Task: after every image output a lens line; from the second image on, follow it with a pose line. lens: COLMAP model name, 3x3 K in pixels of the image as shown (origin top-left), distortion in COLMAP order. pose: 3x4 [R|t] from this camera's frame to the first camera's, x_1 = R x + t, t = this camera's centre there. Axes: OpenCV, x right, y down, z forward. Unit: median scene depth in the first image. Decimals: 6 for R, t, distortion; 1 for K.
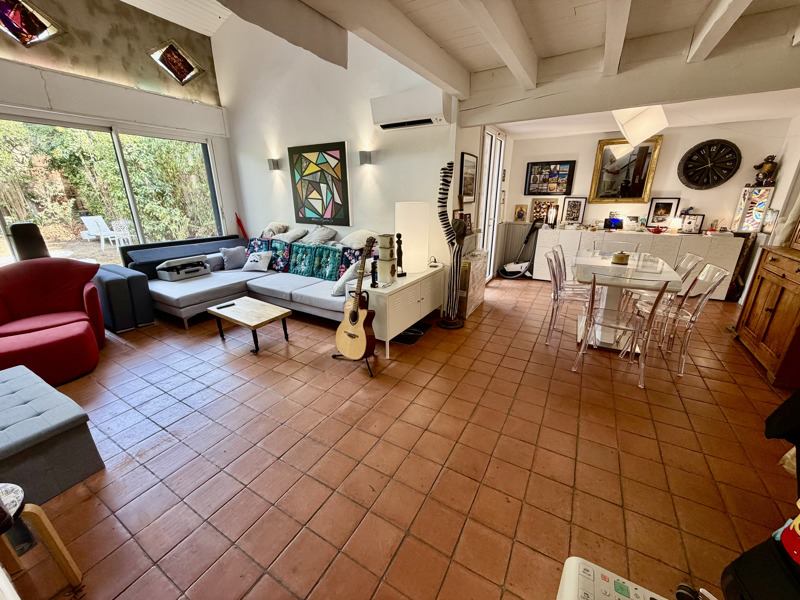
lens RADIAL K [[318.3, 0, 396.7], [0, 318.3, 300.3], [0, 0, 1]] dist [0.001289, -0.000273]
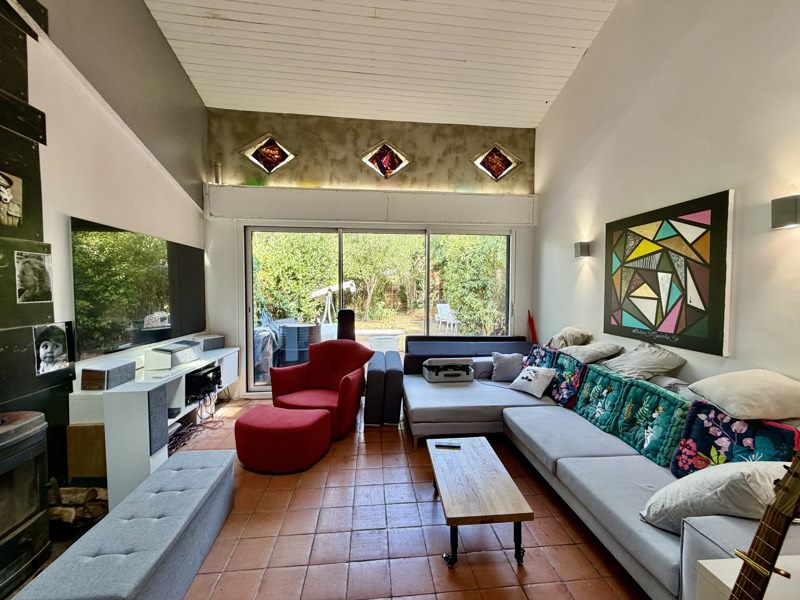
lens RADIAL K [[318.3, 0, 399.4], [0, 318.3, 299.5], [0, 0, 1]] dist [0.001289, -0.000273]
pose [[0.583853, 0.038671, -0.810938, -0.048071], [-0.268156, 0.951991, -0.147668, -0.114281], [0.766295, 0.303674, 0.566192, 0.342915]]
